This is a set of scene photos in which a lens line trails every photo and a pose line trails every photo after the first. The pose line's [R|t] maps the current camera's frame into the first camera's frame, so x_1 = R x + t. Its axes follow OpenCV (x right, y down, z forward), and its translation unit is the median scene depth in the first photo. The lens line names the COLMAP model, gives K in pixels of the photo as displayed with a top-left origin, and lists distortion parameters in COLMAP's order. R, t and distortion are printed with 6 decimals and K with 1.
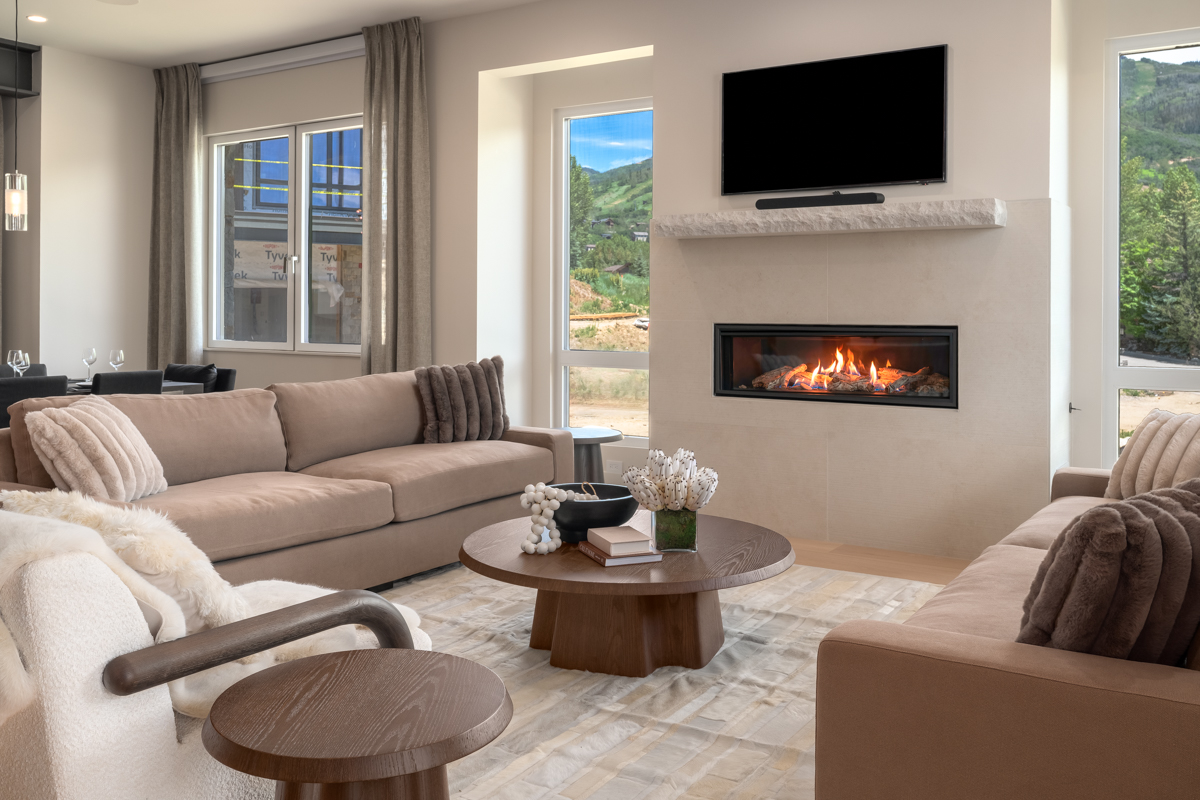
lens RADIAL K [[1041.9, 0, 595.6], [0, 1041.9, 333.9], [0, 0, 1]] dist [-0.029889, 0.015099]
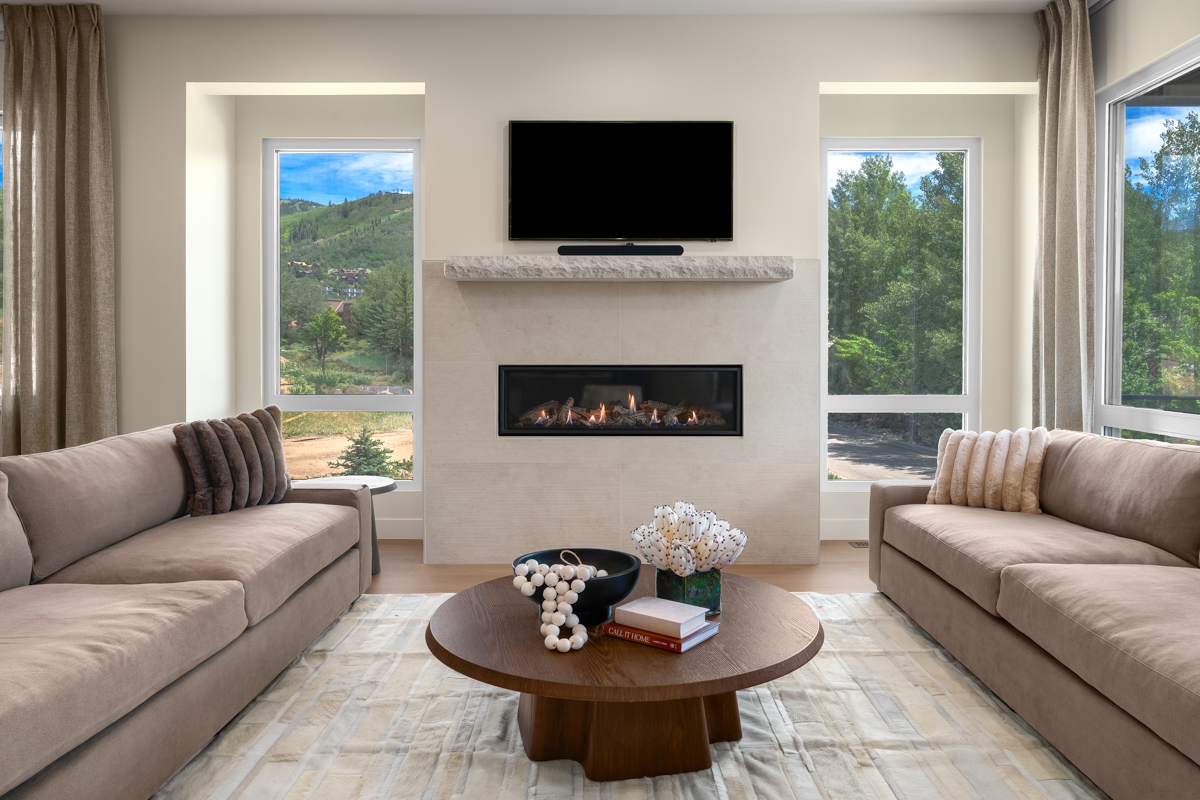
lens RADIAL K [[814.4, 0, 610.1], [0, 814.4, 367.6], [0, 0, 1]] dist [-0.003499, -0.000589]
pose [[0.832771, -0.015842, 0.553391, -0.251708], [0.016432, 0.999857, 0.003895, -0.009446], [-0.553374, 0.005850, 0.832913, 0.290412]]
